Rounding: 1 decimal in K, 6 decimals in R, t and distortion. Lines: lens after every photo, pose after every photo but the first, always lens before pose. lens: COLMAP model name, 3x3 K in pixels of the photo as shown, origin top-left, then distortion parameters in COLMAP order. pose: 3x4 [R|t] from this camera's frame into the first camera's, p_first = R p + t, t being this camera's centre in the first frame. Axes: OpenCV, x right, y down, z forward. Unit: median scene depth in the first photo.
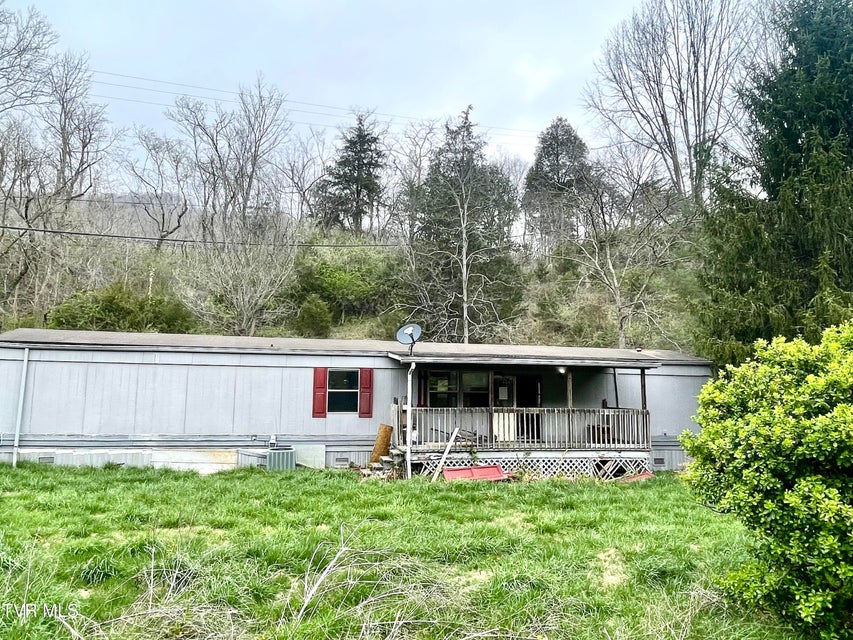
lens RADIAL K [[625.2, 0, 426.5], [0, 625.2, 320.0], [0, 0, 1]] dist [0.039612, -0.002208]
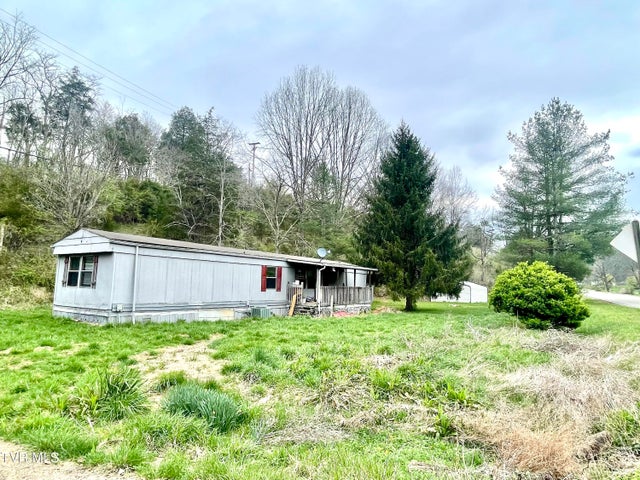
lens RADIAL K [[389.4, 0, 320.0], [0, 389.4, 240.0], [0, 0, 1]] dist [0.000105, 0.000131]
pose [[0.706102, 0.084745, 0.703020, -0.897488], [-0.106787, 0.994202, -0.012590, -0.004688], [-0.700011, -0.066183, 0.711058, 0.039216]]
